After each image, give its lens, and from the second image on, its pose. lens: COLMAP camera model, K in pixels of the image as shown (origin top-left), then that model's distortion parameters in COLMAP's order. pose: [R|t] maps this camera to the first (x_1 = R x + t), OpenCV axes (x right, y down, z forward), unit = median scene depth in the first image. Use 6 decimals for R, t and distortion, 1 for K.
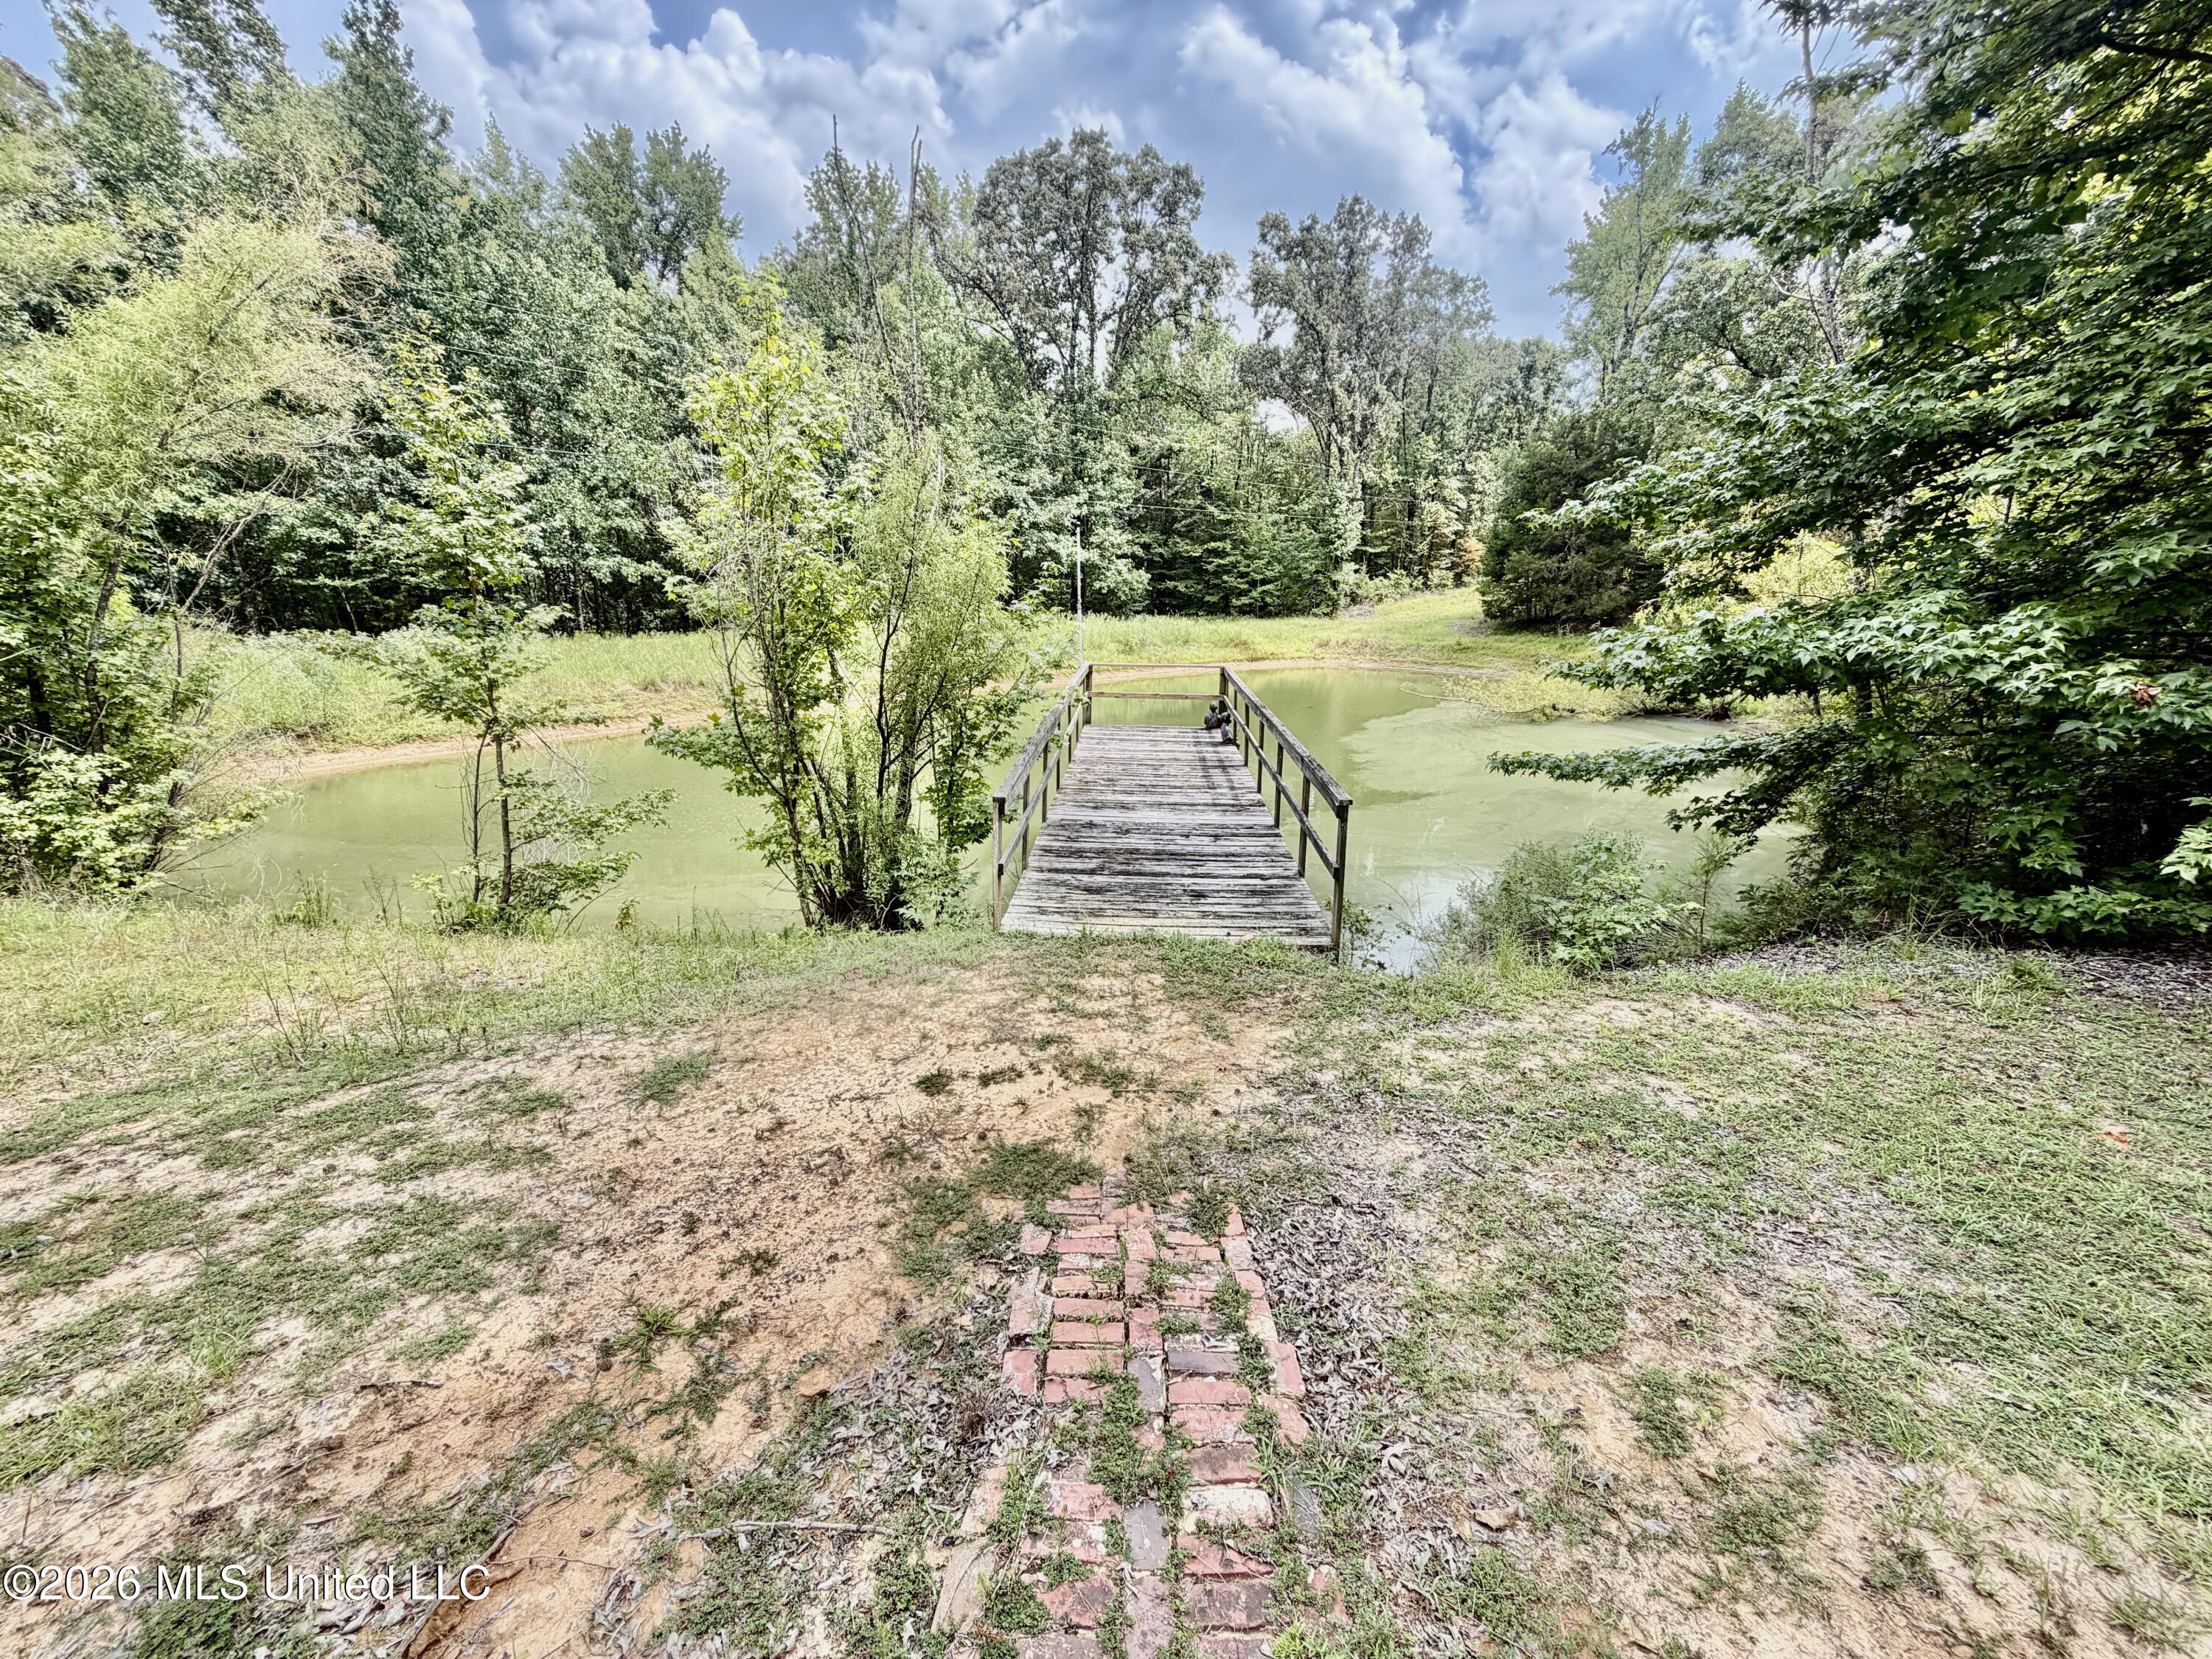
lens RADIAL K [[880.2, 0, 1120.3], [0, 880.2, 839.1], [0, 0, 1]] dist [-0.002014, 0.000646]
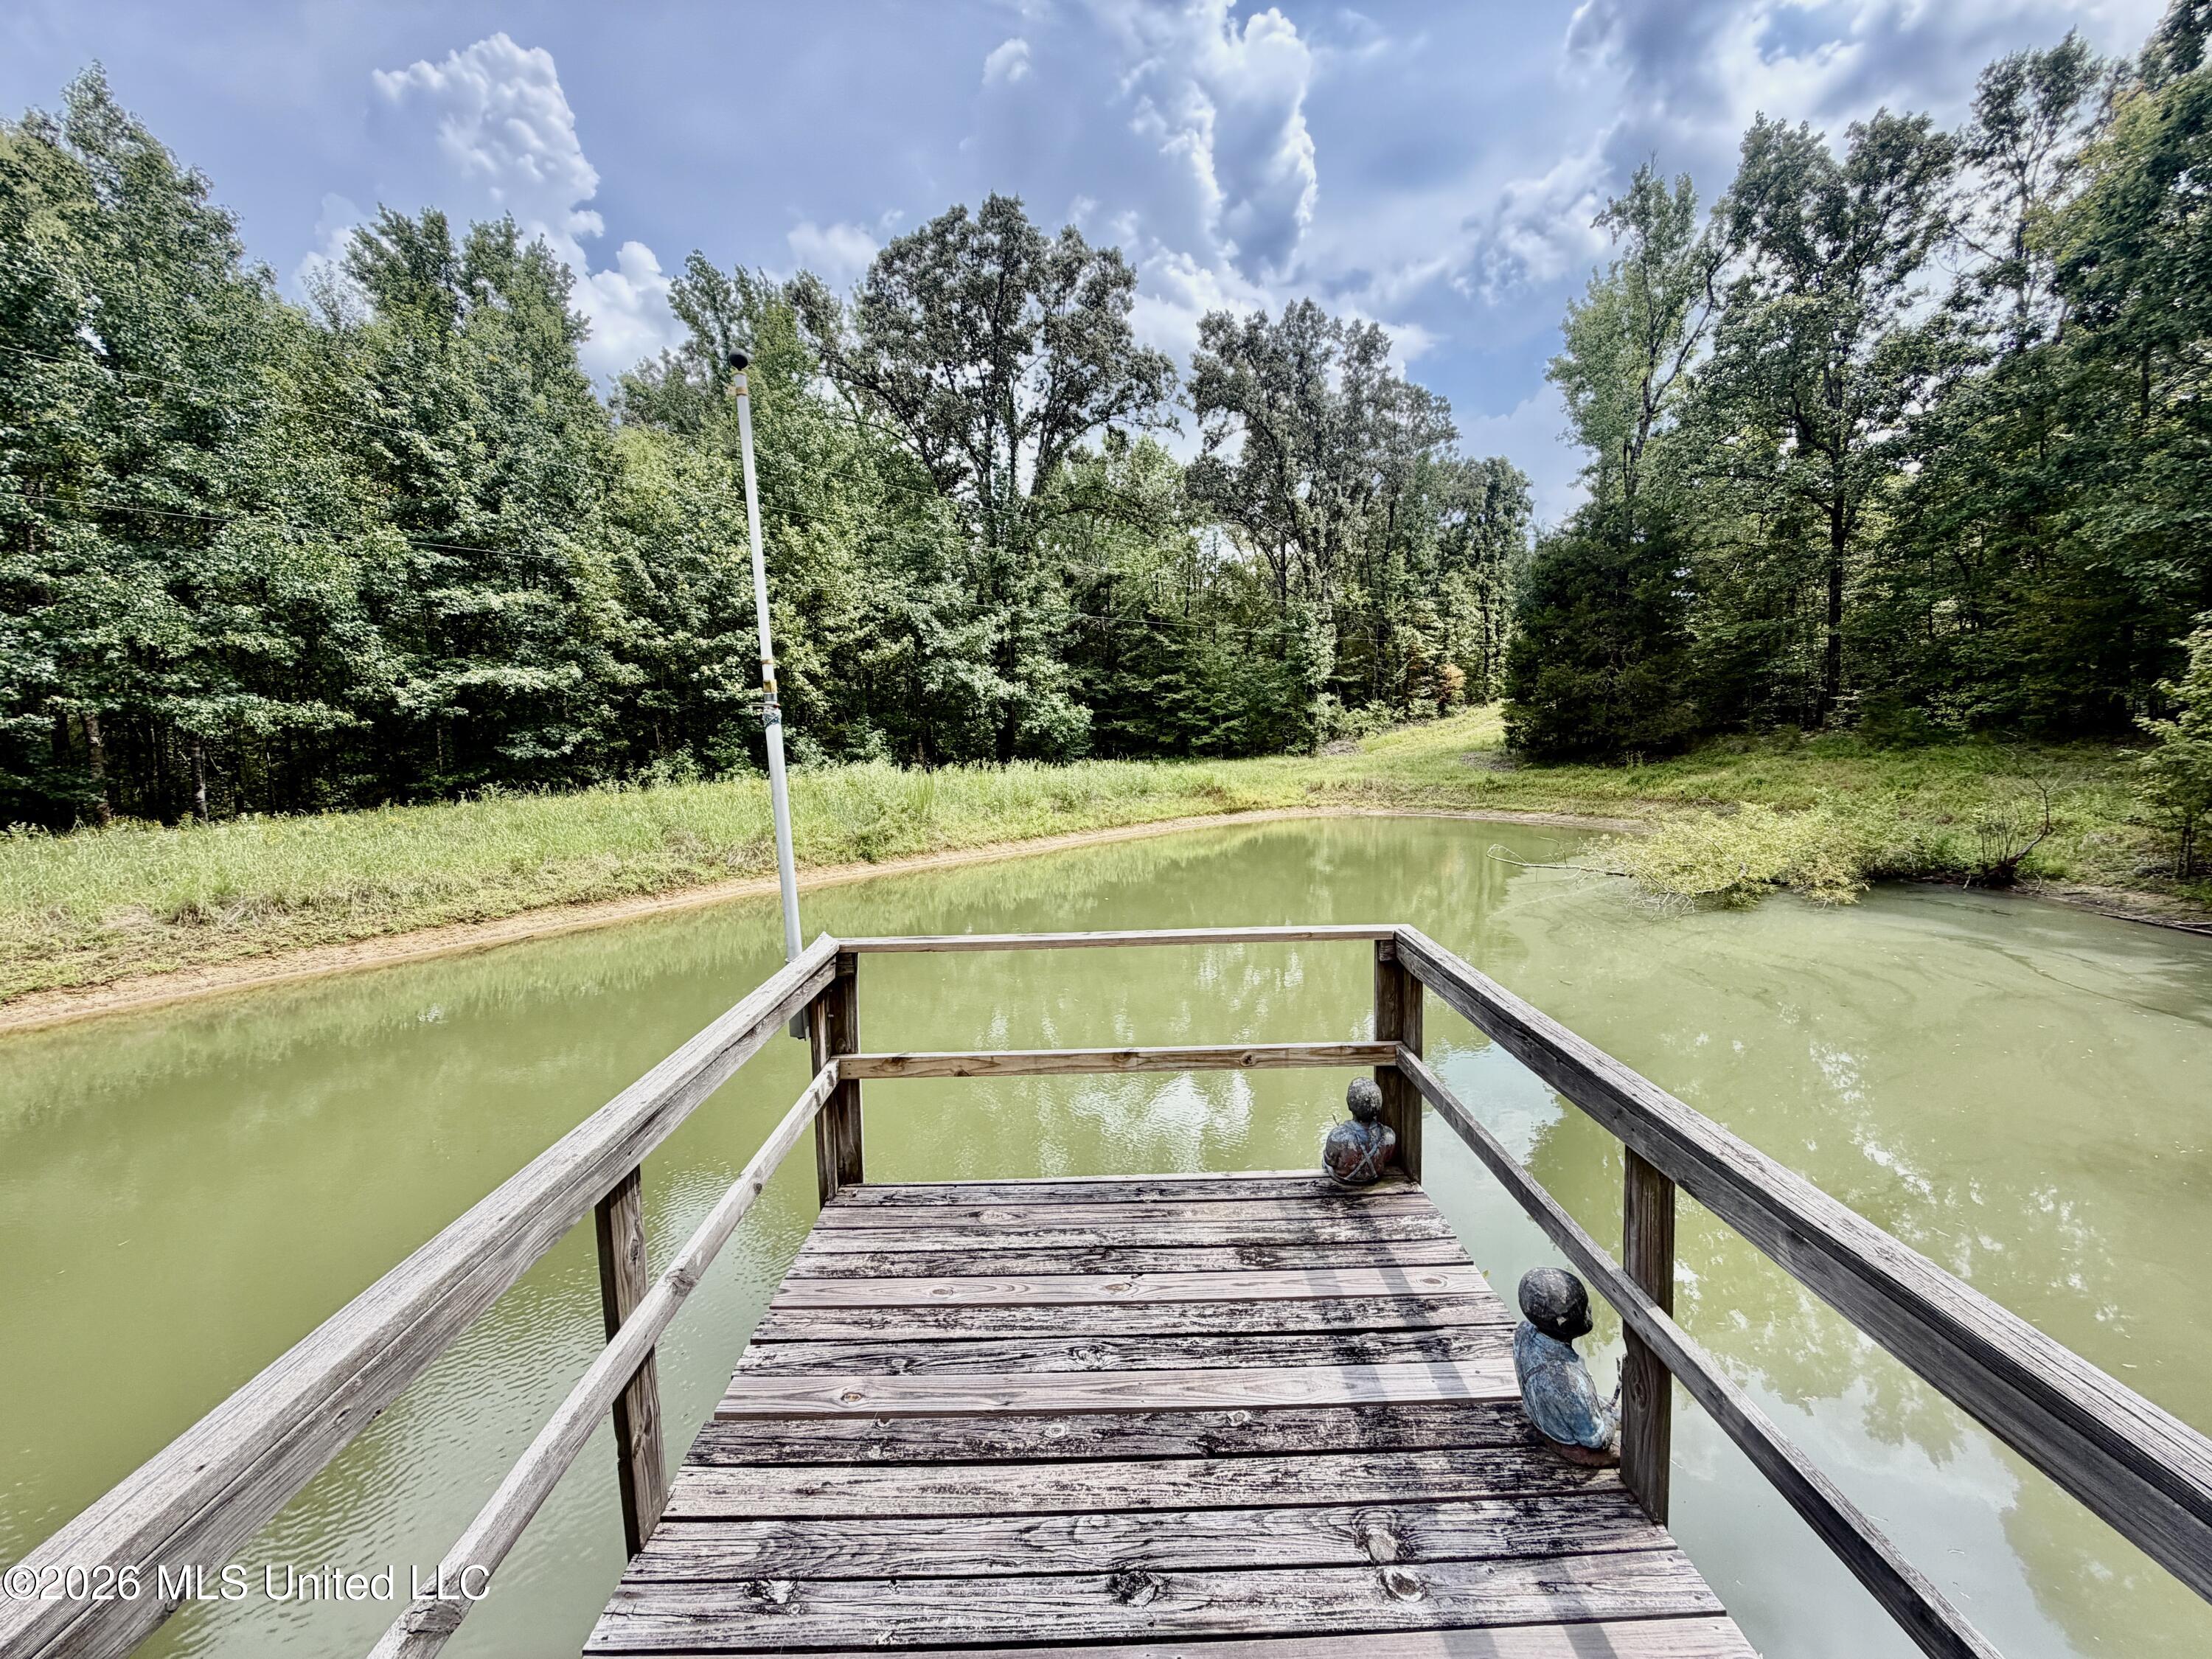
lens RADIAL K [[880.2, 0, 1099.2], [0, 880.2, 822.6], [0, 0, 1]] dist [-0.002014, 0.000646]
pose [[0.998568, -0.039144, 0.036471, 0.006187], [0.045134, 0.982379, -0.181369, -0.050729], [-0.028729, 0.182755, 0.982739, 0.214454]]
